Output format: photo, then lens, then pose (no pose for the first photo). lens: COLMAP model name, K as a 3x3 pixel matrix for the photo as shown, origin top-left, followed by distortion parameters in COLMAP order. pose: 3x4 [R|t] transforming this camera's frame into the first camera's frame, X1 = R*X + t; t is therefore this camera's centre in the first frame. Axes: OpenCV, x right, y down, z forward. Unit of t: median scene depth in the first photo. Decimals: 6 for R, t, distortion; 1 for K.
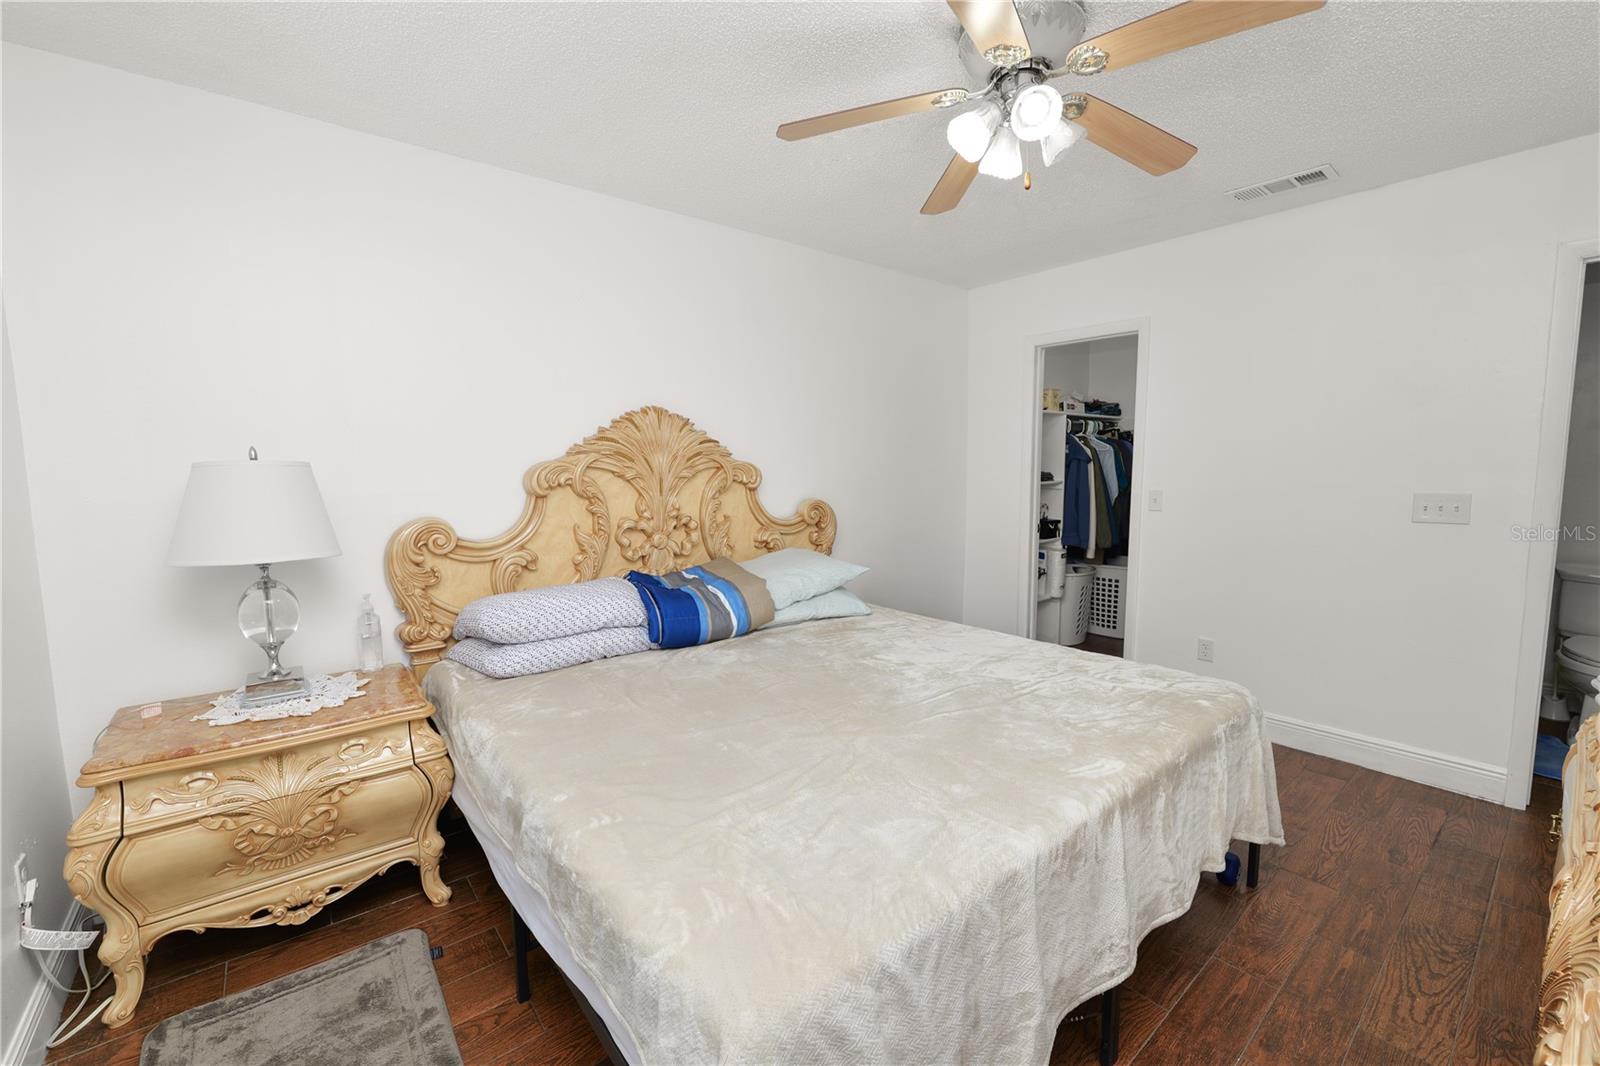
lens RADIAL K [[652.7, 0, 800.8], [0, 652.7, 526.3], [0, 0, 1]] dist [-0.010572, 0.000636]
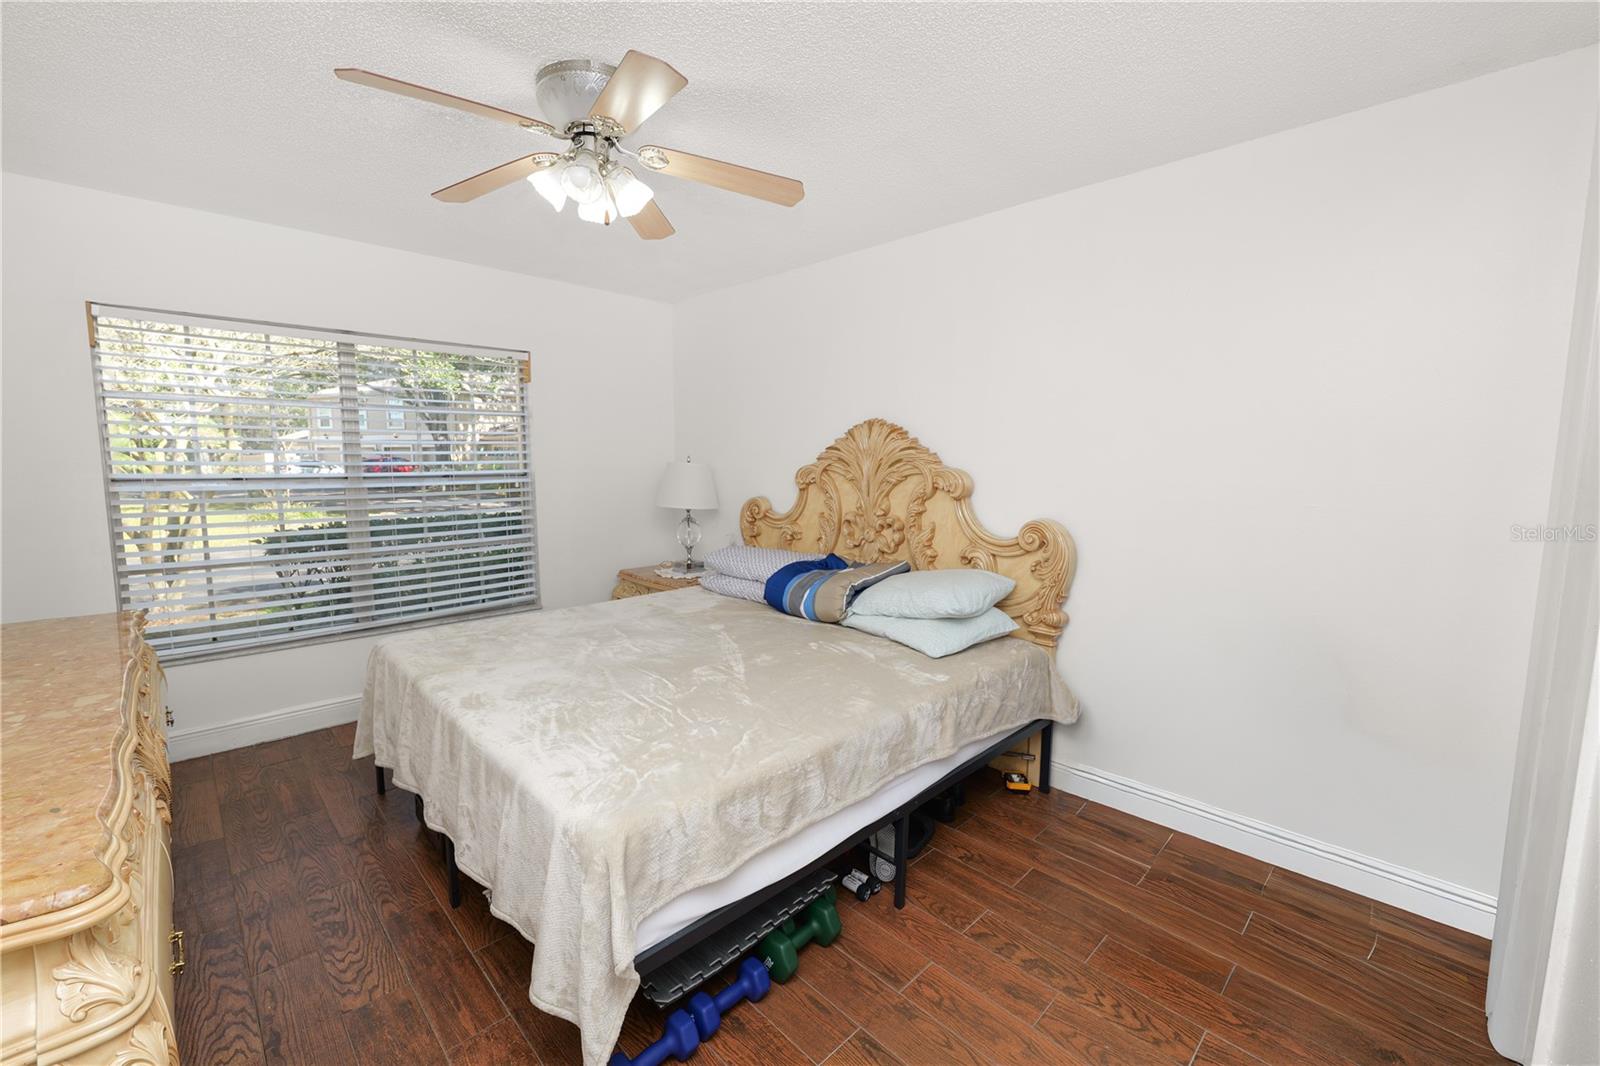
lens RADIAL K [[652.7, 0, 800.8], [0, 652.7, 526.3], [0, 0, 1]] dist [-0.010572, 0.000636]
pose [[0.089907, 0.114982, -0.989291, 0.990590], [-0.098940, 0.989431, 0.106006, -0.111773], [0.991023, 0.088350, 0.100333, 0.823142]]
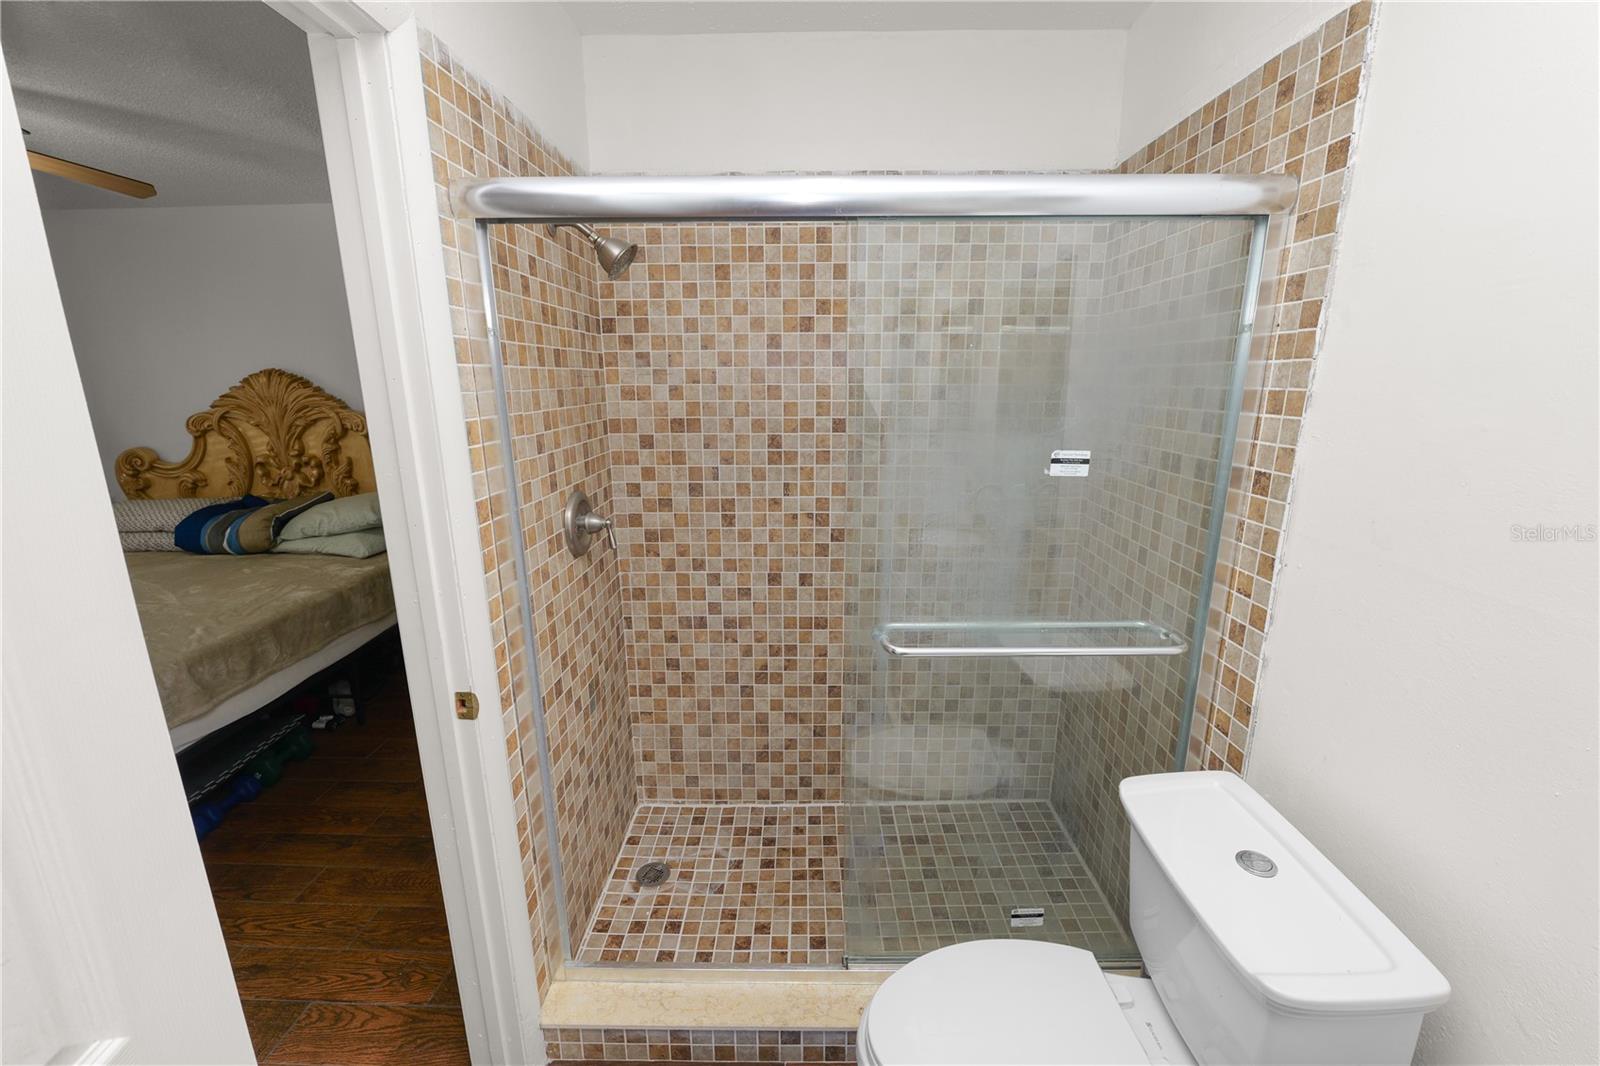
lens RADIAL K [[654.2, 0, 797.6], [0, 654.2, 530.1], [0, 0, 1]] dist [-0.009454, 0.000152]
pose [[0.754633, 0.154951, -0.637589, 1.513905], [-0.061027, 0.984079, 0.166926, -0.157612], [0.653303, -0.087058, 0.752075, 0.733531]]
